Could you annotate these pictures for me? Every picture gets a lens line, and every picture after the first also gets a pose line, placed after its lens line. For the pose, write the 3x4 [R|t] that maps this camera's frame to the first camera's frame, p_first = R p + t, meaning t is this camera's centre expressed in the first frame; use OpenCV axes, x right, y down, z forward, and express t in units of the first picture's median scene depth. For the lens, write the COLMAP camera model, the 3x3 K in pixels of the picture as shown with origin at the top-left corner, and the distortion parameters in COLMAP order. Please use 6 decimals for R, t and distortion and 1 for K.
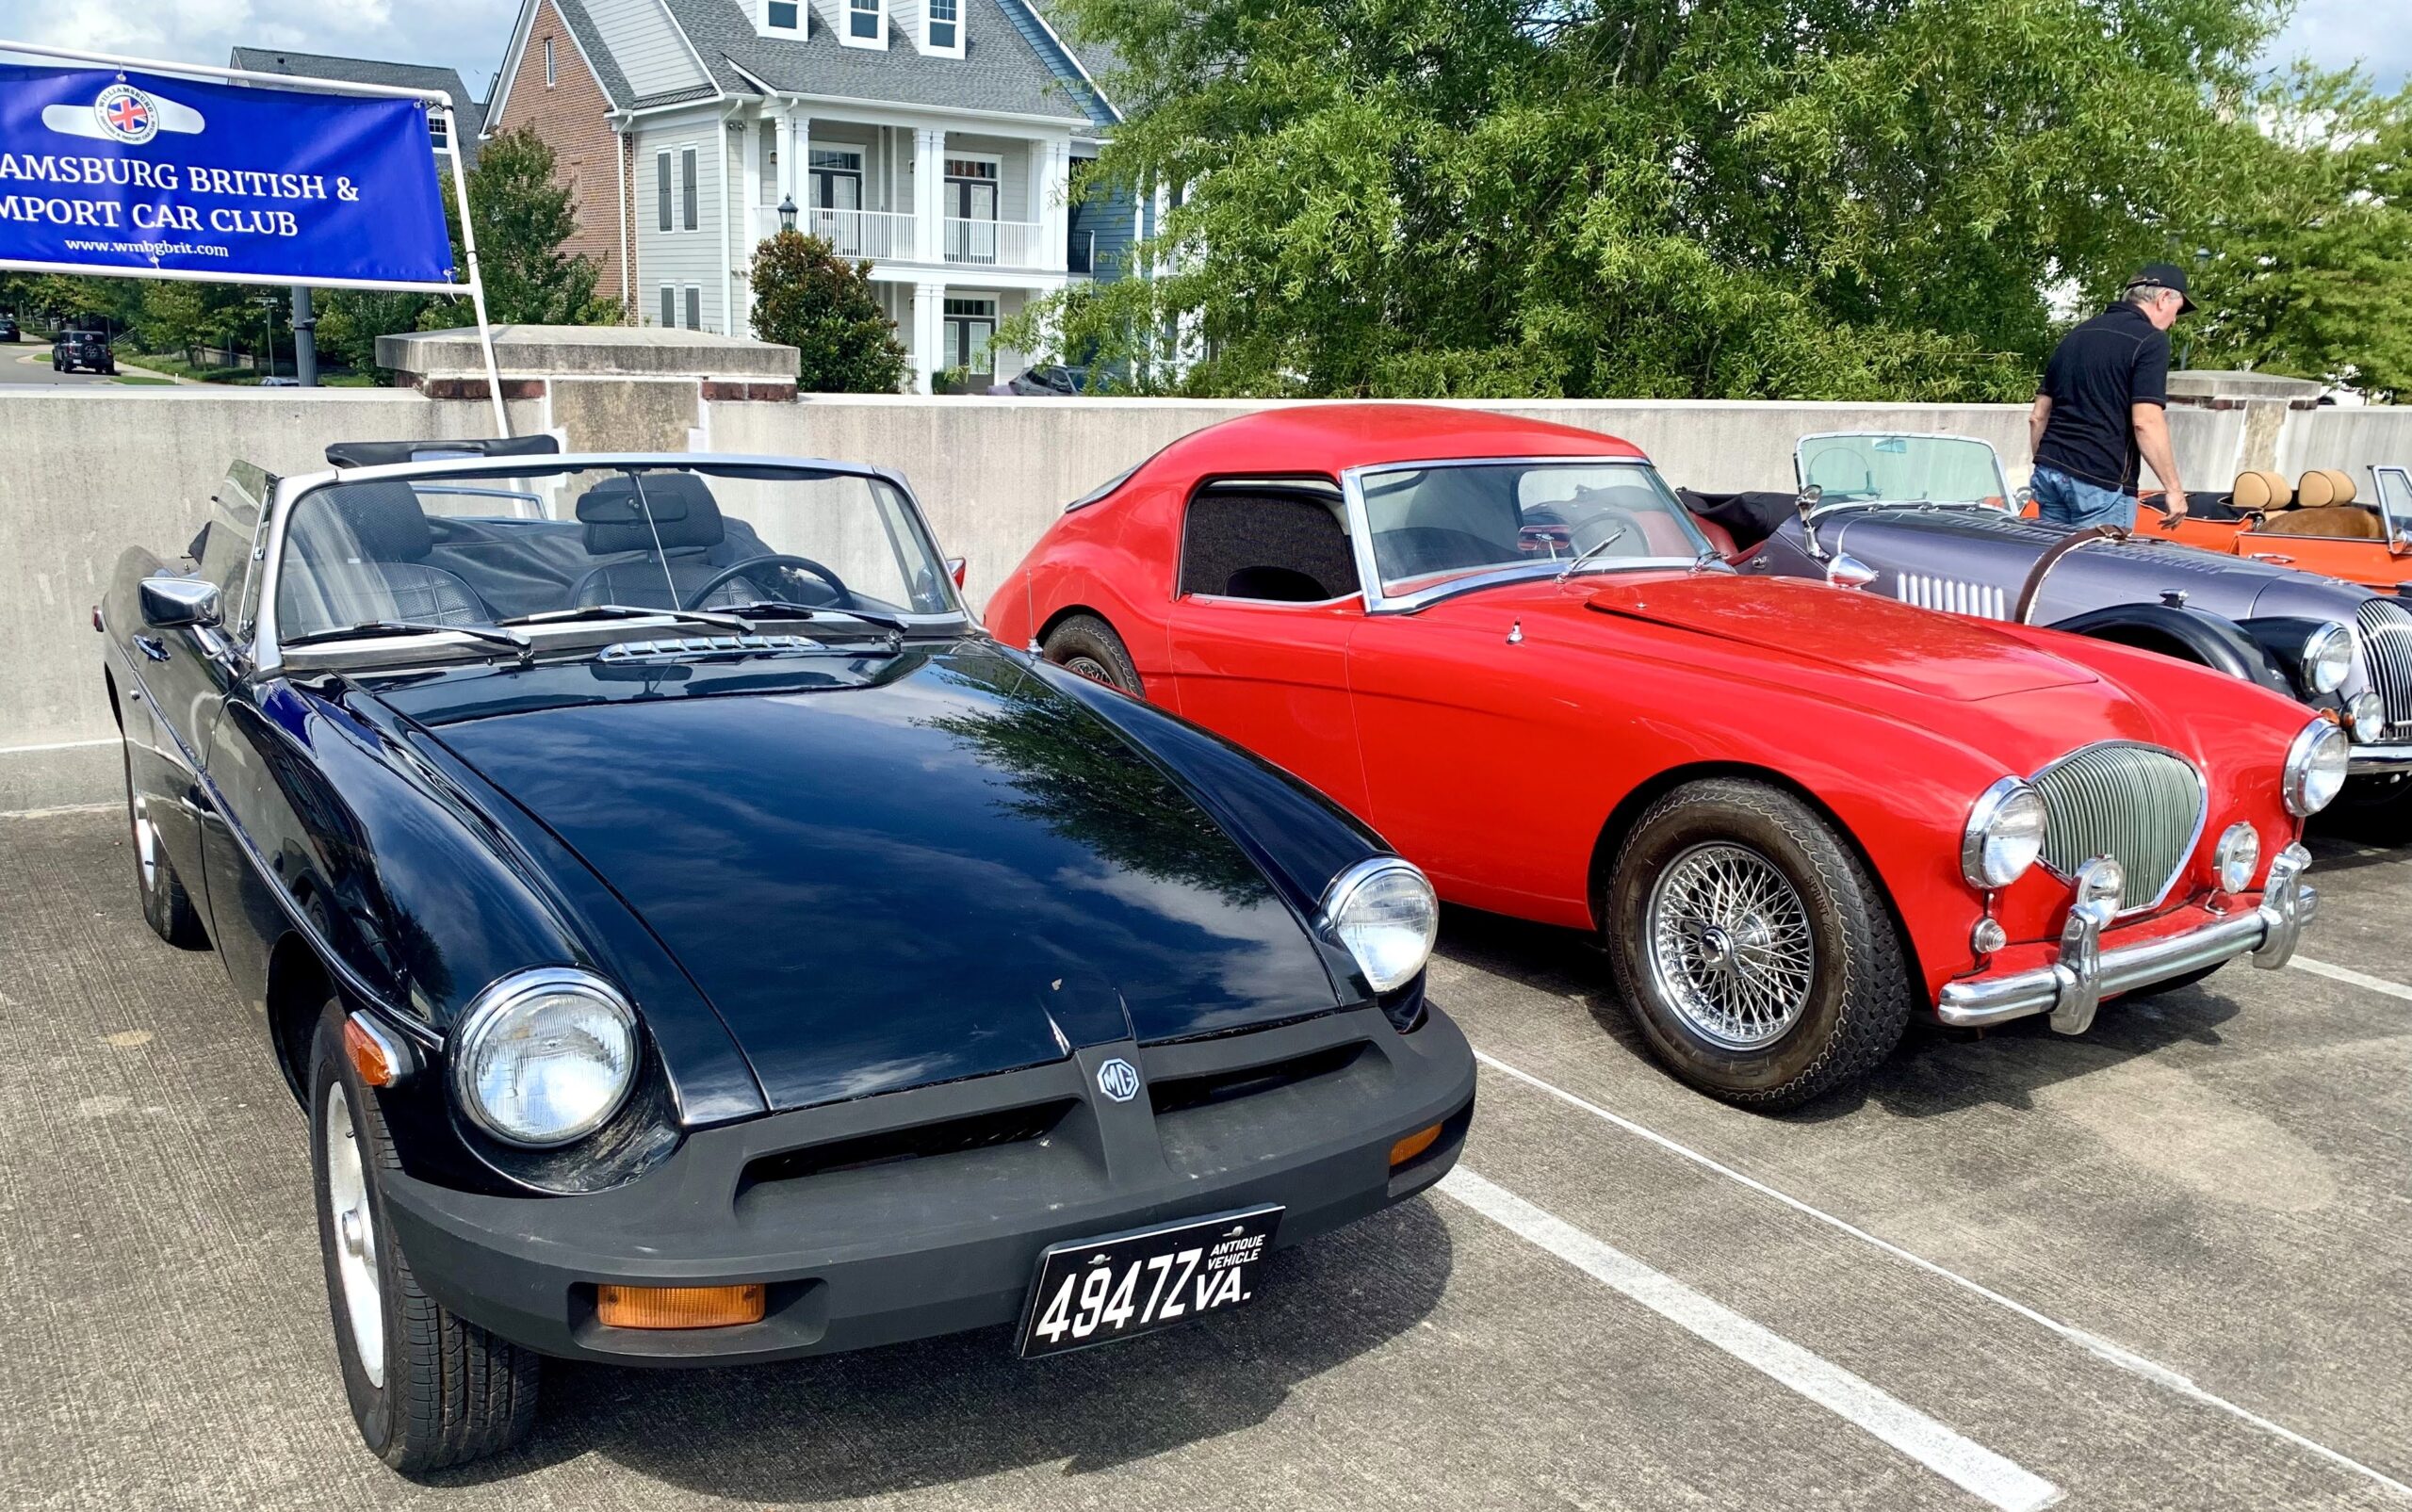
lens RADIAL K [[1819.4, 0, 1172.9], [0, 1819.4, 861.4], [0, 0, 1]] dist [0.001974, 0.007514]
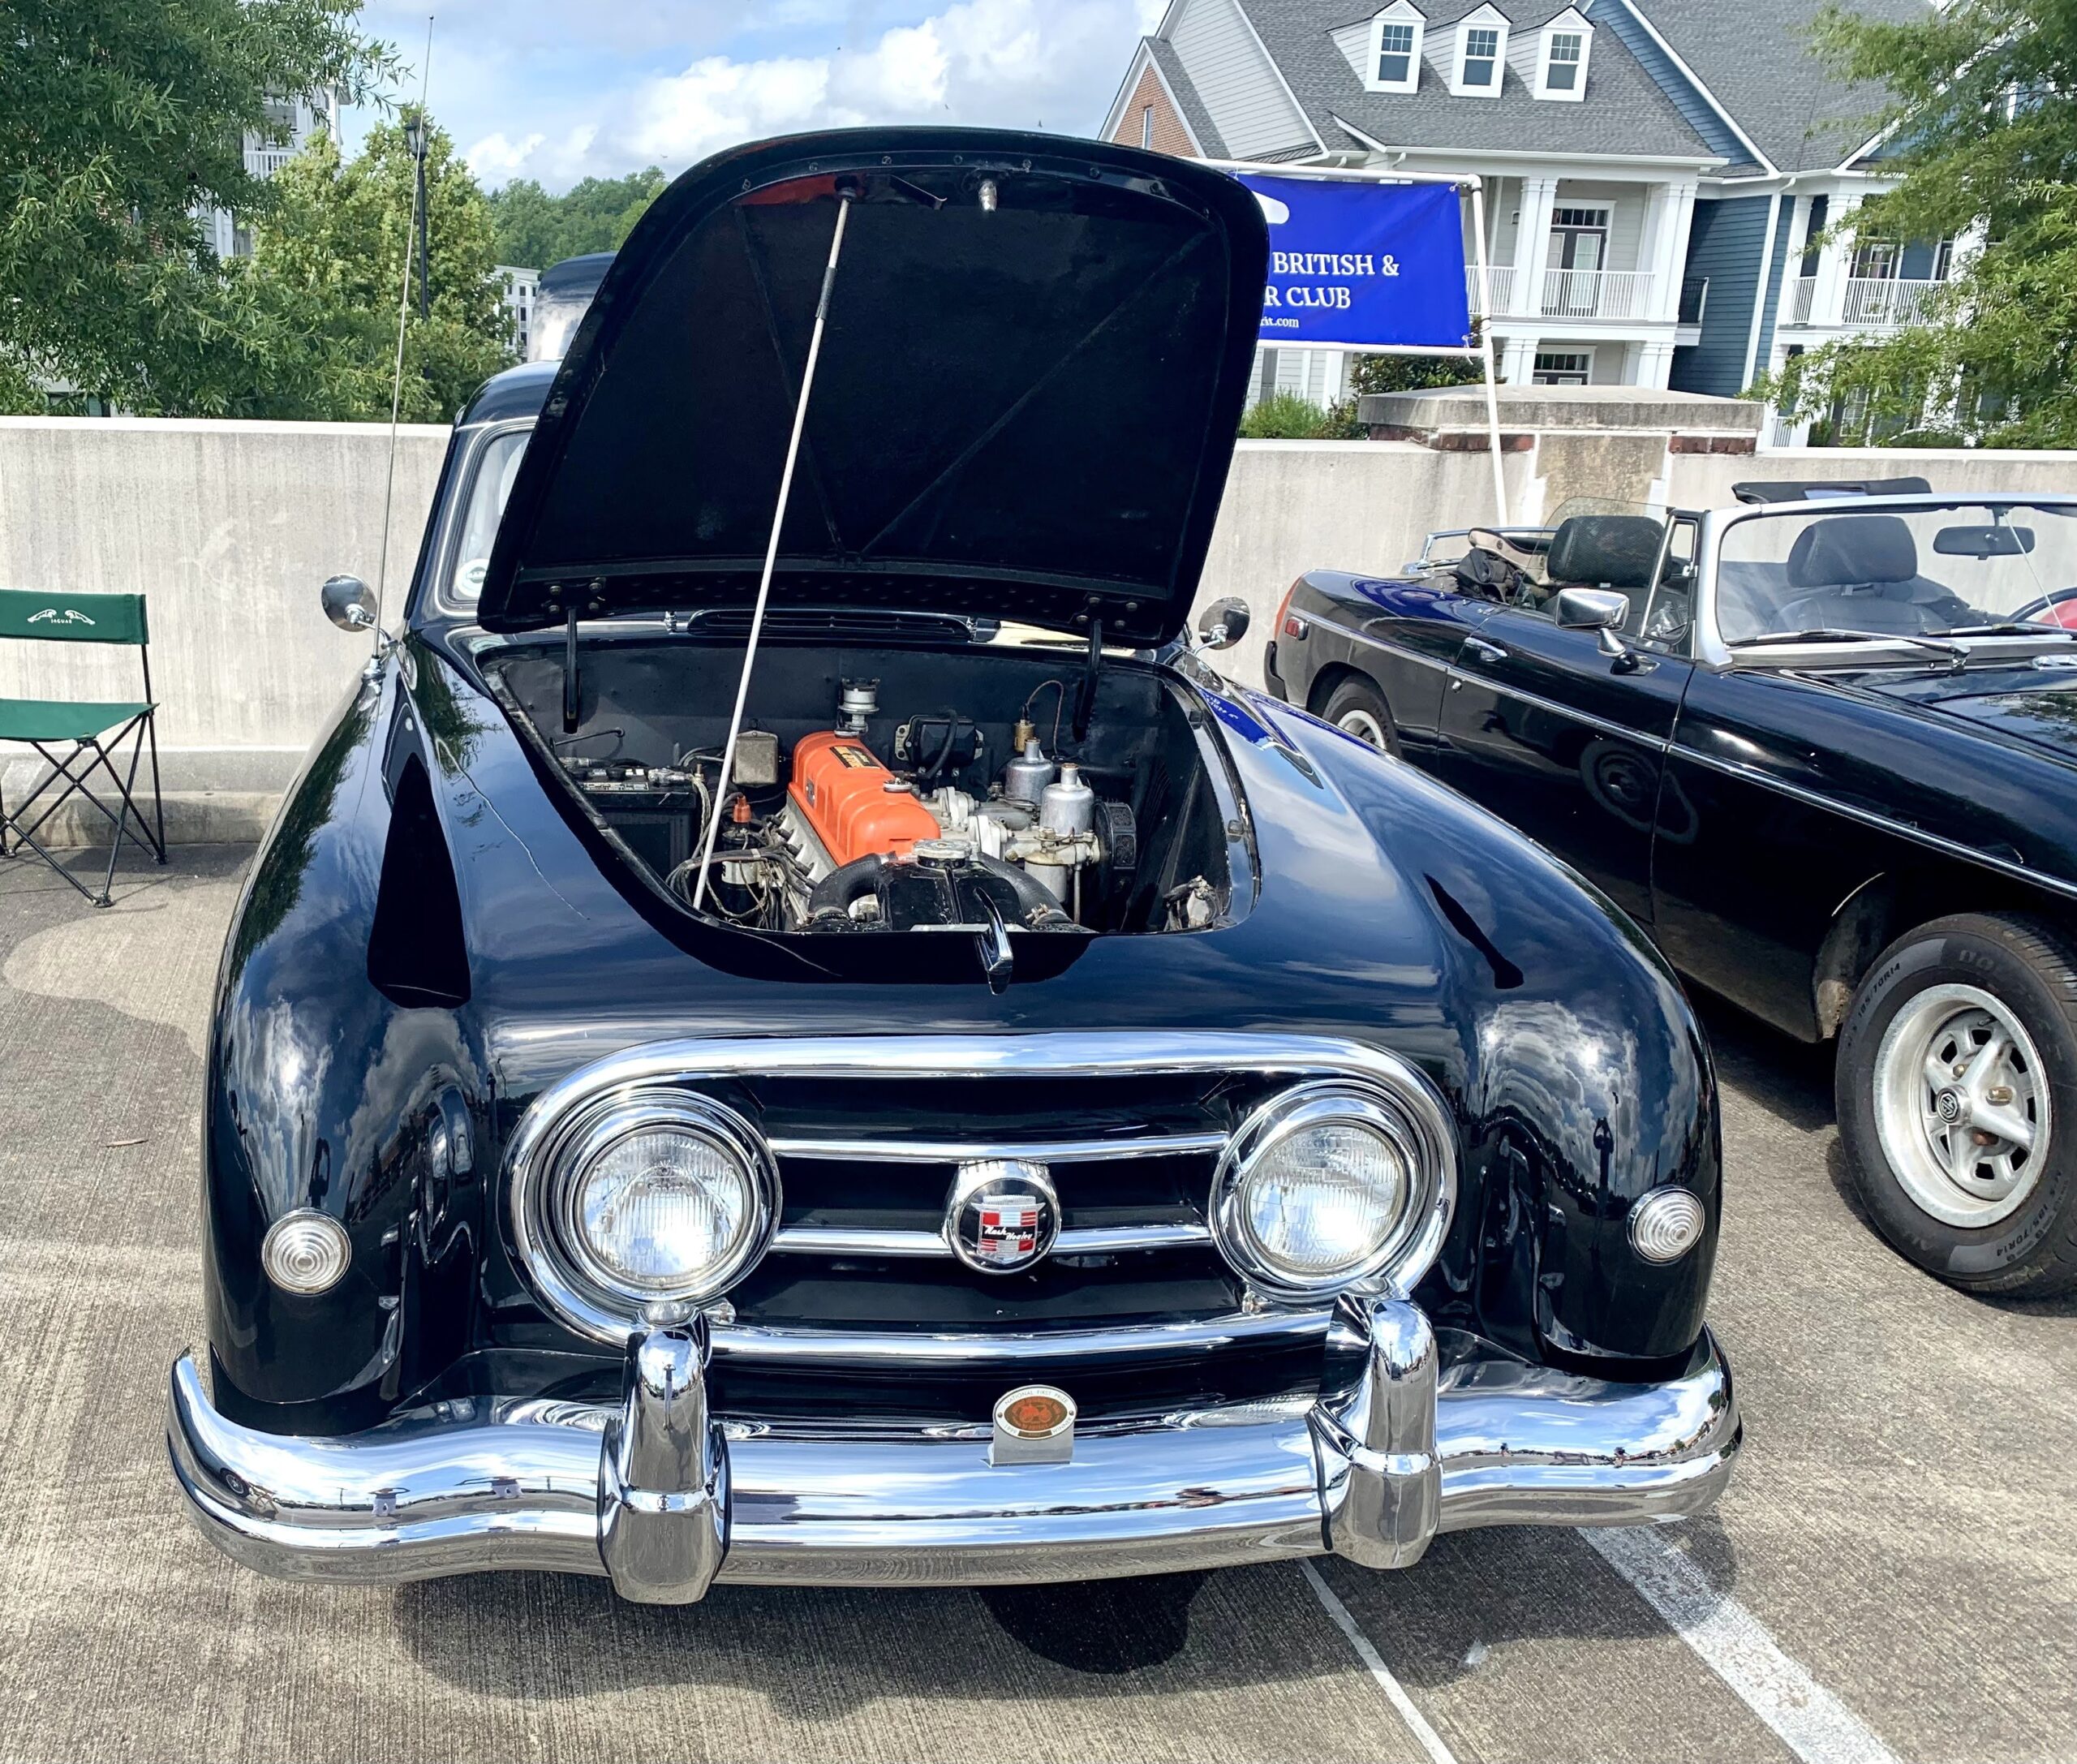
lens RADIAL K [[1869.1, 0, 1033.9], [0, 1869.1, 881.2], [0, 0, 1]] dist [0.028366, 0.021311]
pose [[0.932861, 0.088350, -0.349233, -0.202295], [-0.097695, 0.995174, -0.009198, 0.040974], [0.346735, 0.042699, 0.936991, -0.143654]]
